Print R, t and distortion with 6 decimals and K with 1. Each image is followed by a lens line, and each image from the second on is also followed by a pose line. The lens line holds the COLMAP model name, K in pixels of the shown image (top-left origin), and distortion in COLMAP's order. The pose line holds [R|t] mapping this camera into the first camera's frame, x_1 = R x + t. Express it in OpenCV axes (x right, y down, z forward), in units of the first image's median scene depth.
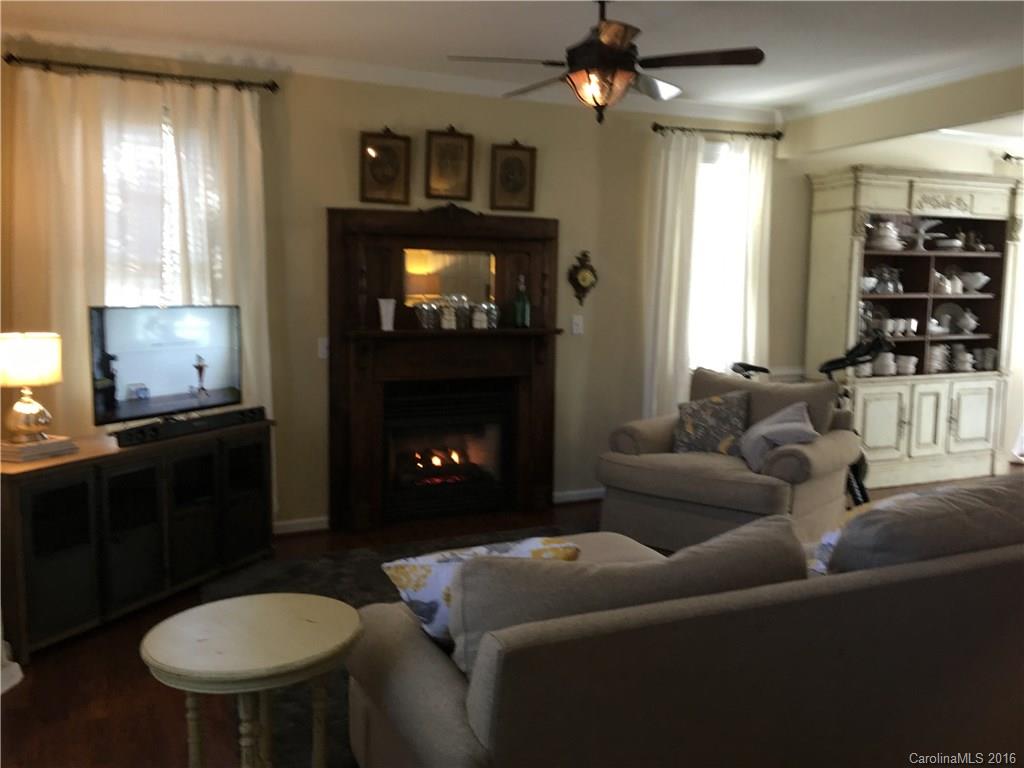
lens RADIAL K [[870.7, 0, 511.9], [0, 870.7, 392.5], [0, 0, 1]] dist [0.085085, -0.117414]
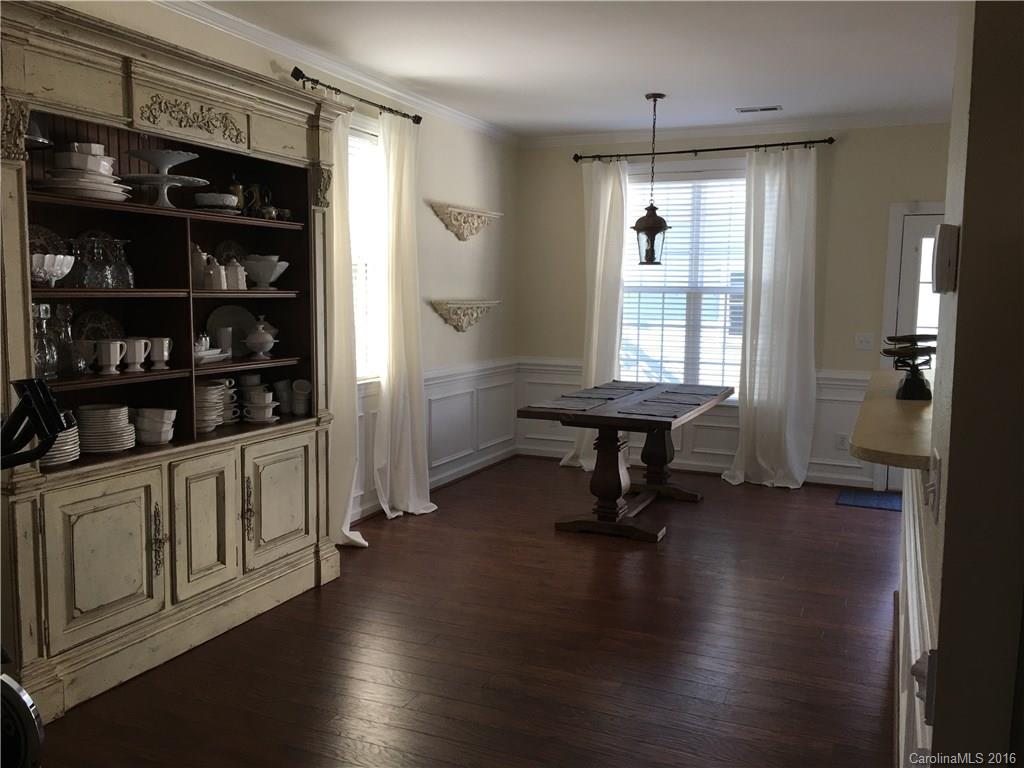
lens RADIAL K [[870.7, 0, 518.4], [0, 870.7, 386.4], [0, 0, 1]] dist [0.085085, -0.117414]
pose [[0.737337, -0.069340, 0.671957, 0.256529], [0.071833, 0.997126, 0.024072, -0.051848], [-0.671695, 0.030519, 0.740199, 0.470456]]
